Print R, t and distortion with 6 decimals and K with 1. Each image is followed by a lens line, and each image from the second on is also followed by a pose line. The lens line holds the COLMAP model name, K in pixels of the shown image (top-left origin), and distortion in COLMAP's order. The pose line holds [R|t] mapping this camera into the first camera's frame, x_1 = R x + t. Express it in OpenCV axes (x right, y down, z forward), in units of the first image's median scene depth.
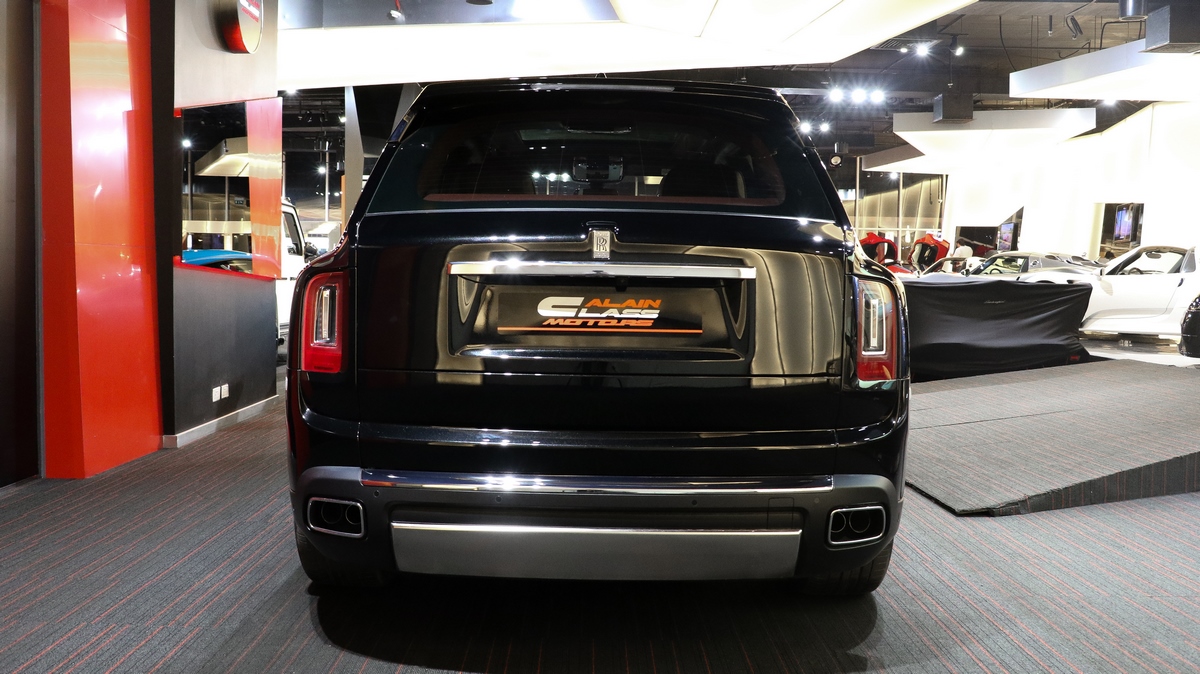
lens RADIAL K [[1153.4, 0, 600.0], [0, 1153.4, 337.0], [0, 0, 1]] dist [-0.173039, 0.259653]
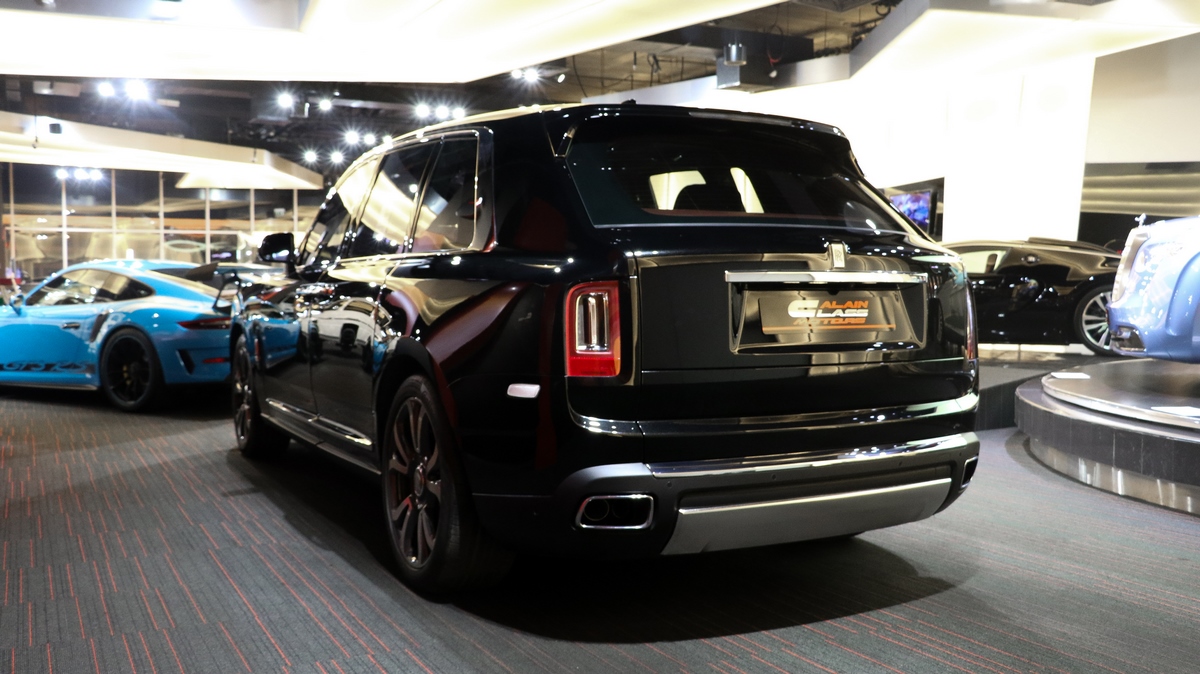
lens RADIAL K [[1153.4, 0, 600.0], [0, 1153.4, 337.0], [0, 0, 1]] dist [-0.173039, 0.259653]
pose [[0.881717, -0.033050, 0.470619, -0.768971], [0.038018, 0.999277, -0.001052, -0.004061], [-0.470244, 0.018820, 0.882336, 0.065737]]
